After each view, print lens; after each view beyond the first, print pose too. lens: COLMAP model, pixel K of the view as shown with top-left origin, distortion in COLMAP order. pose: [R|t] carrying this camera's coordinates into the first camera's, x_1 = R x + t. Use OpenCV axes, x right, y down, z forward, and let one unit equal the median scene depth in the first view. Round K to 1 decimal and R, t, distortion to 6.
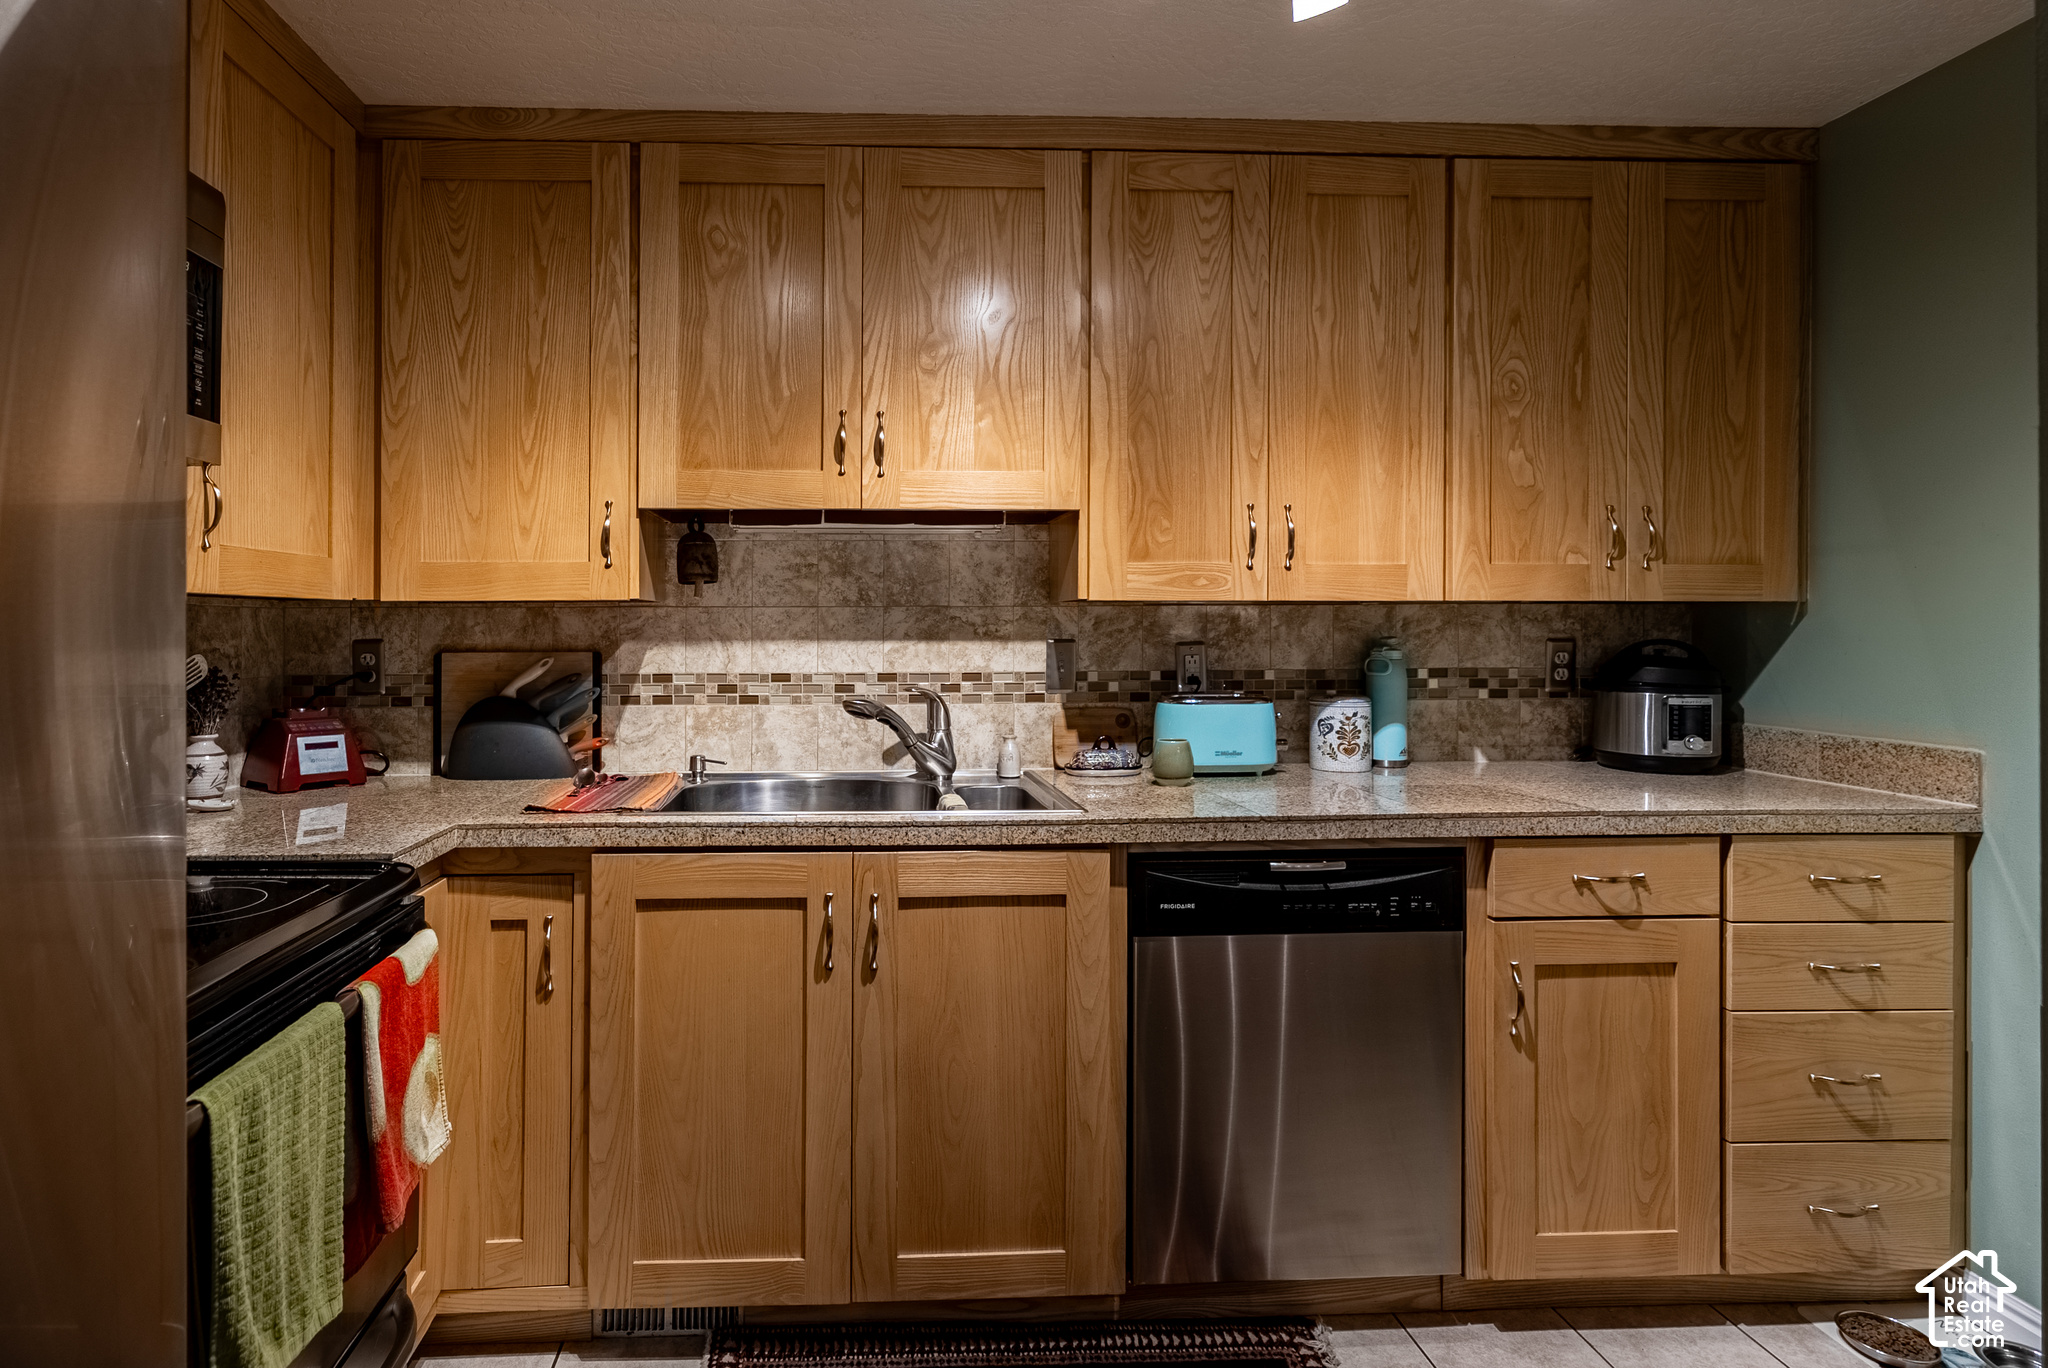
lens RADIAL K [[946.4, 0, 982.2], [0, 946.4, 623.2], [0, 0, 1]] dist [-0.004779, -0.000062]
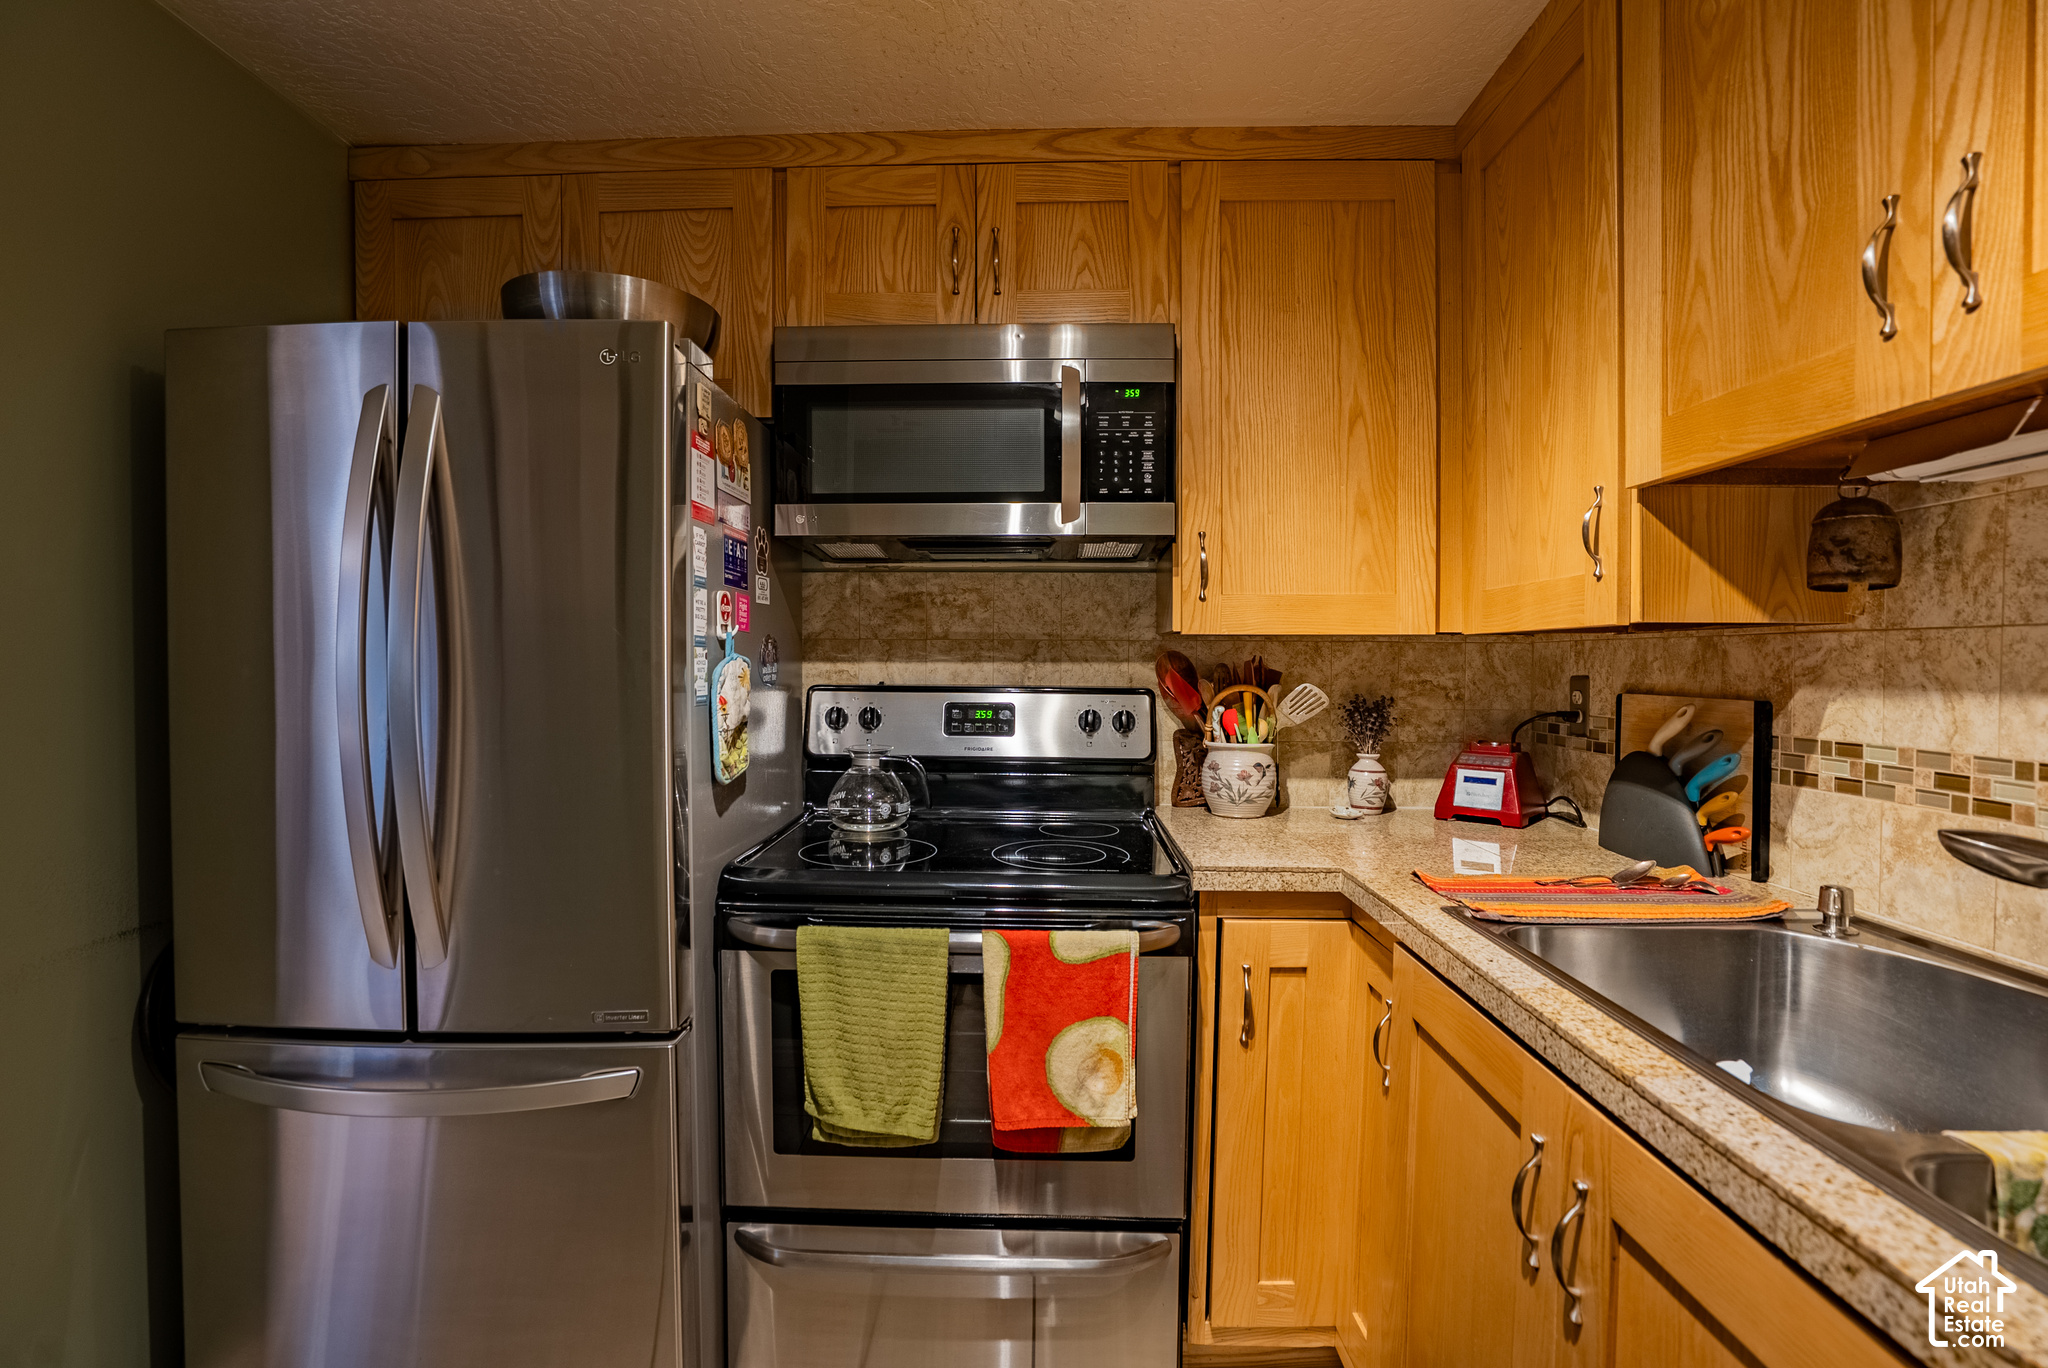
lens RADIAL K [[946.4, 0, 1019.8], [0, 946.4, 667.3], [0, 0, 1]] dist [-0.004779, -0.000062]
pose [[-0.070681, 0.009639, -0.997452, 0.295329], [-0.003265, 0.999946, 0.009894, 0.001606], [0.997494, 0.003956, -0.070645, 0.520942]]
